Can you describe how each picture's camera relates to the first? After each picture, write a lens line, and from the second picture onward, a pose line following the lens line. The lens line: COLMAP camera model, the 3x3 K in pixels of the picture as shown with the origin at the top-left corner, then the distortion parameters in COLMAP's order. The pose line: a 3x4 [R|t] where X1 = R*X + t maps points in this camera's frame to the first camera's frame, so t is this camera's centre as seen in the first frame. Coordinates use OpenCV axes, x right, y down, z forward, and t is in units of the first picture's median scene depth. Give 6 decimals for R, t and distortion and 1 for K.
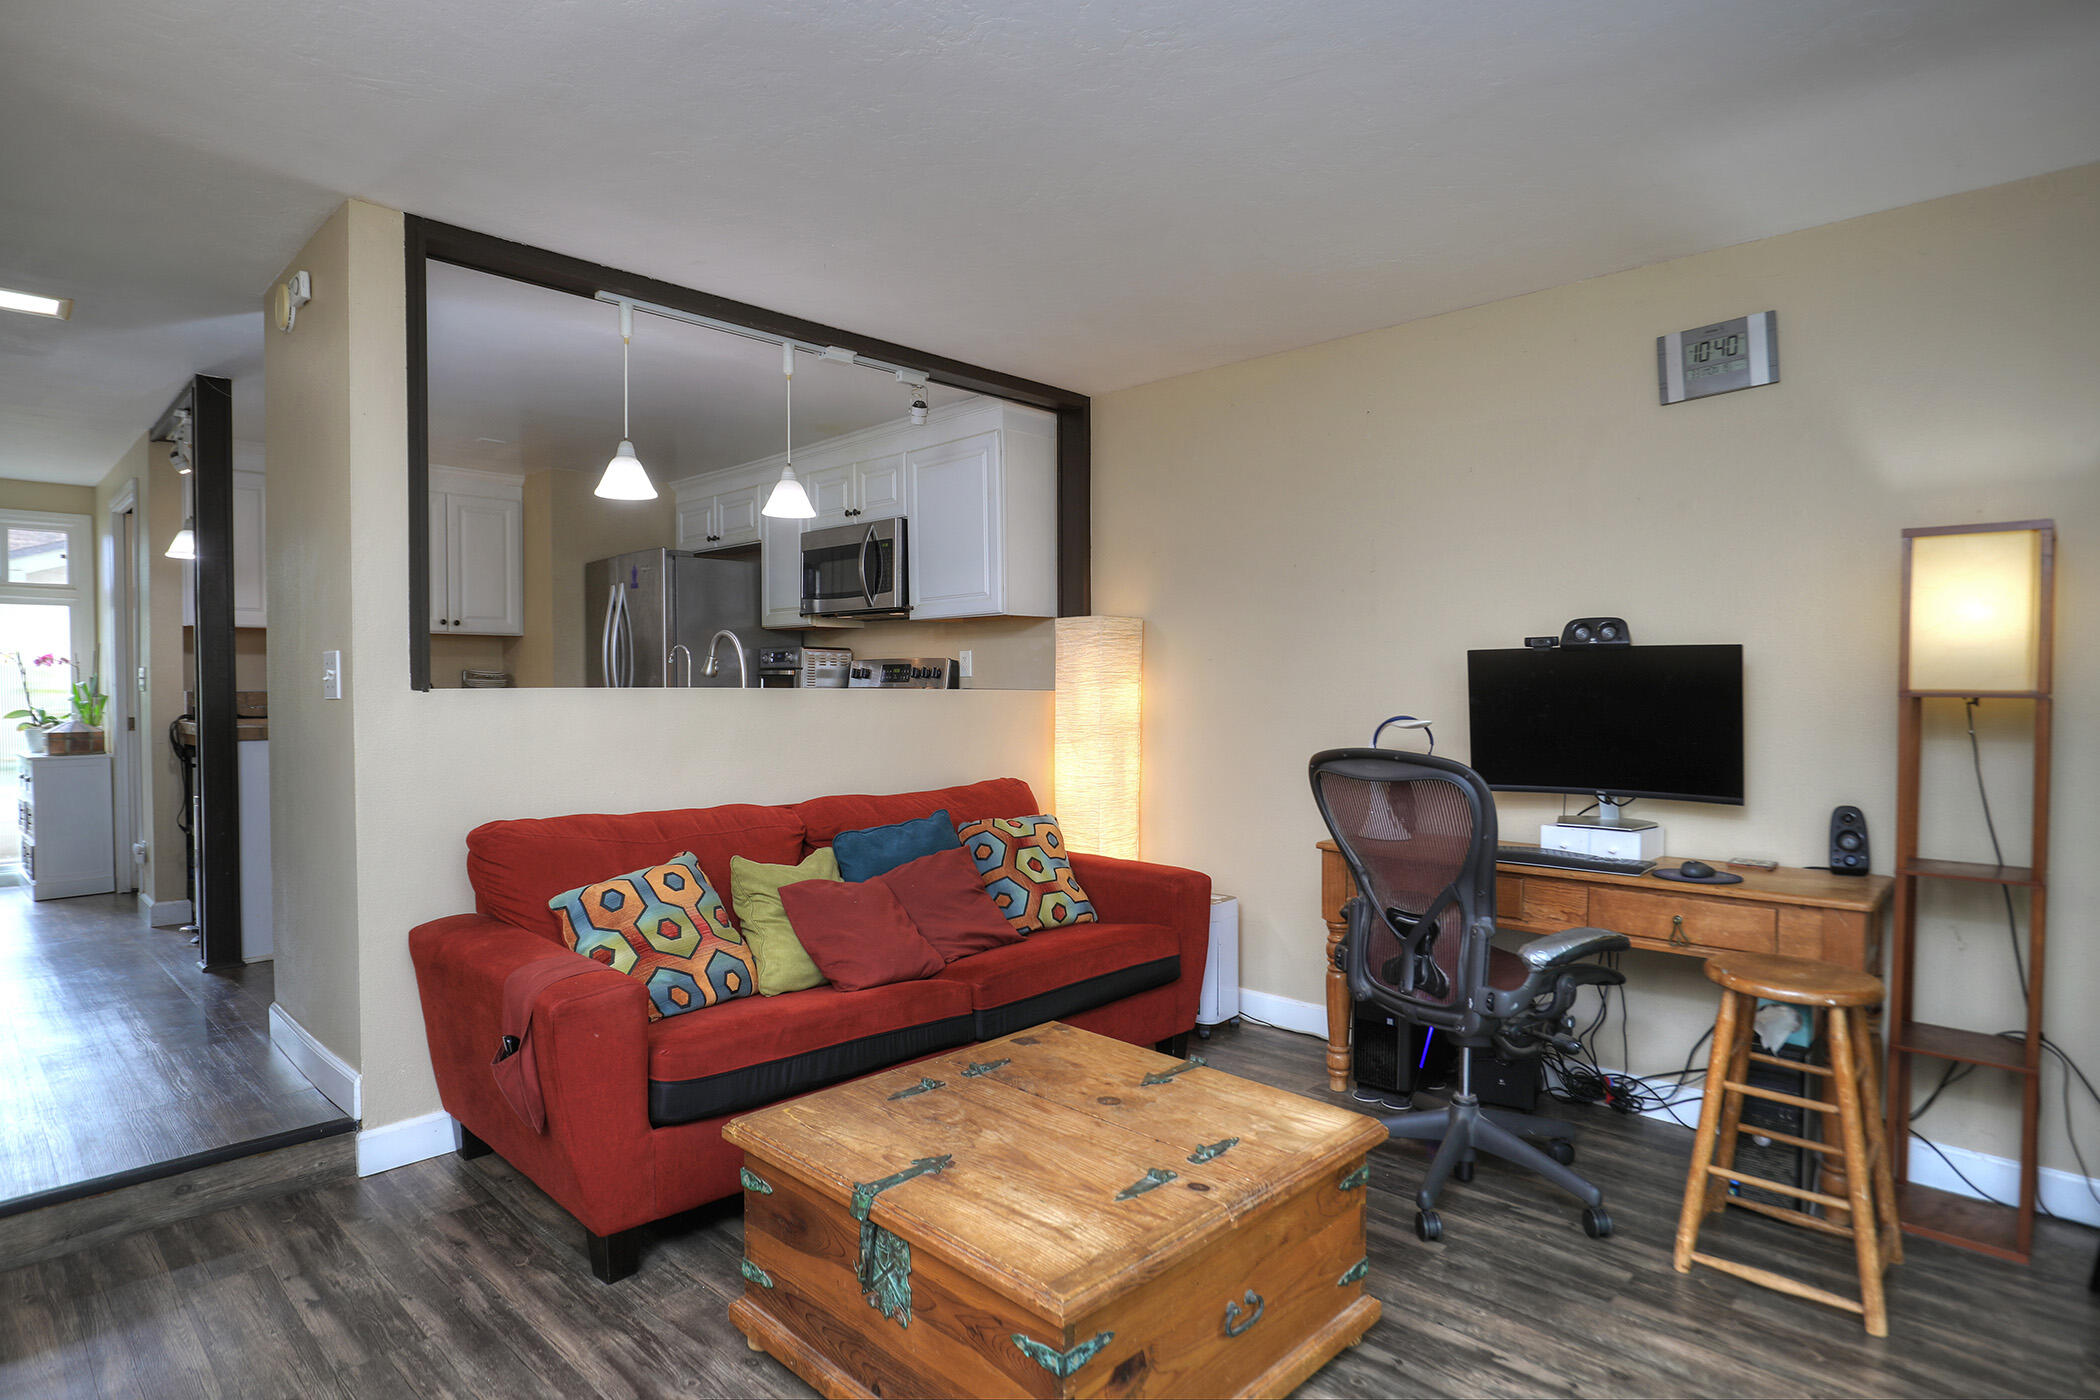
lens RADIAL K [[1155.5, 0, 1050.4], [0, 1155.5, 714.2], [0, 0, 1]] dist [-0.026013, 0.002991]
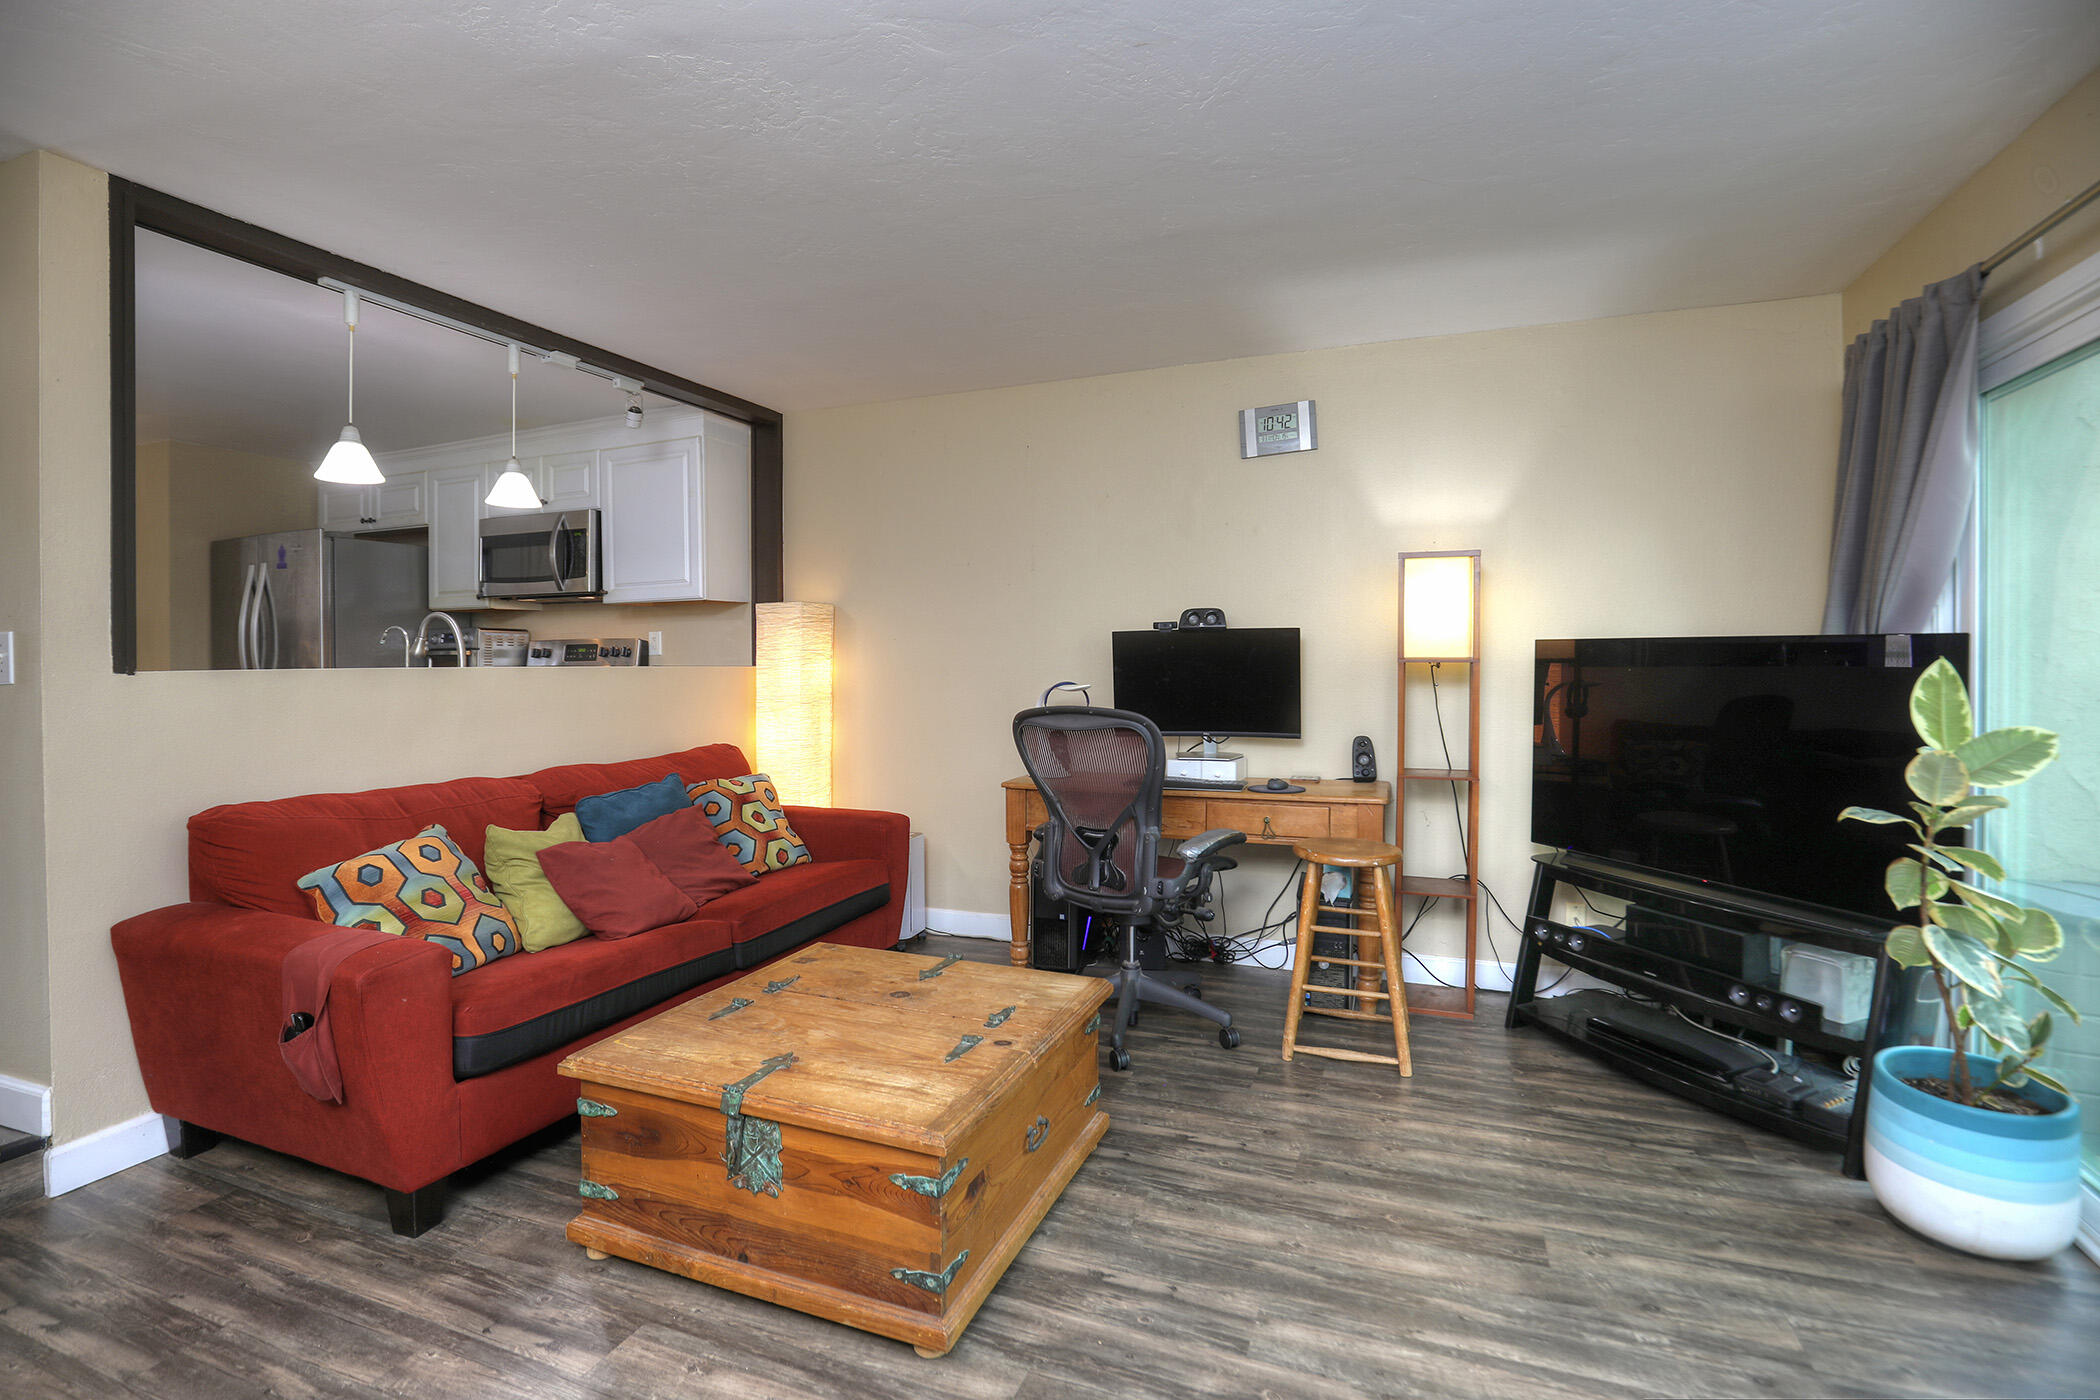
lens RADIAL K [[979.8, 0, 1084.4], [0, 979.8, 674.4], [0, 0, 1]] dist [-0.048901, 0.010390]
pose [[0.921005, -0.015700, 0.389234, -0.125660], [0.020128, 0.999771, -0.007302, 0.002122], [-0.389030, 0.014560, 0.921110, -0.034130]]
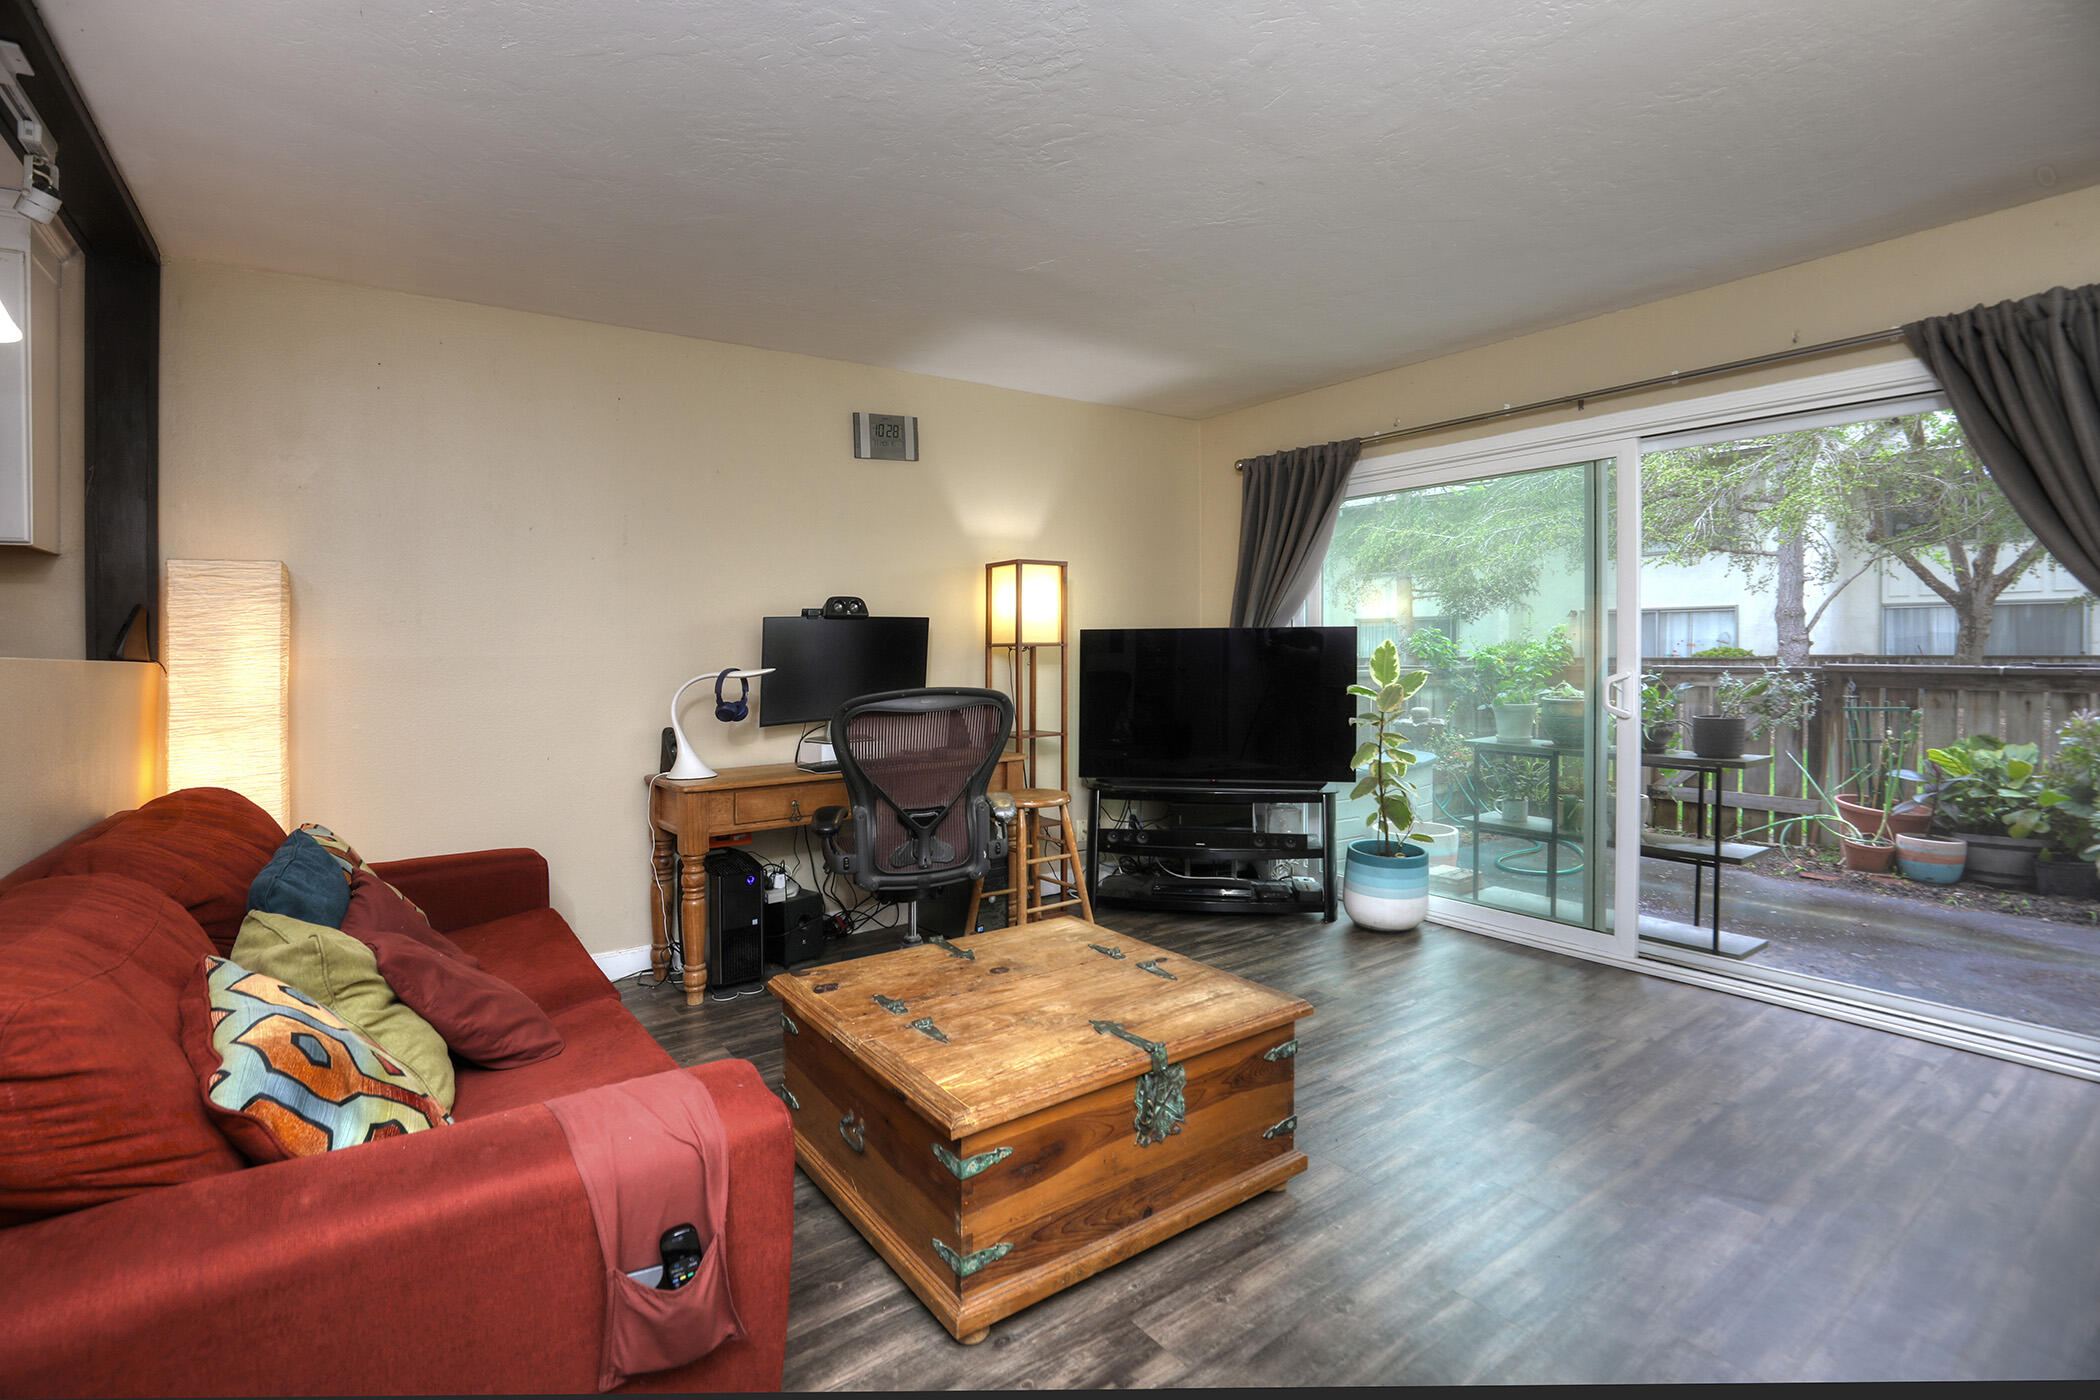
lens RADIAL K [[962.8, 0, 1064.5], [0, 962.8, 665.5], [0, 0, 1]] dist [-0.001063, -0.000617]
pose [[0.176657, -0.029668, 0.983825, -0.730369], [0.042261, 0.998852, 0.022532, -0.013726], [-0.983365, 0.037597, 0.177708, 0.555065]]
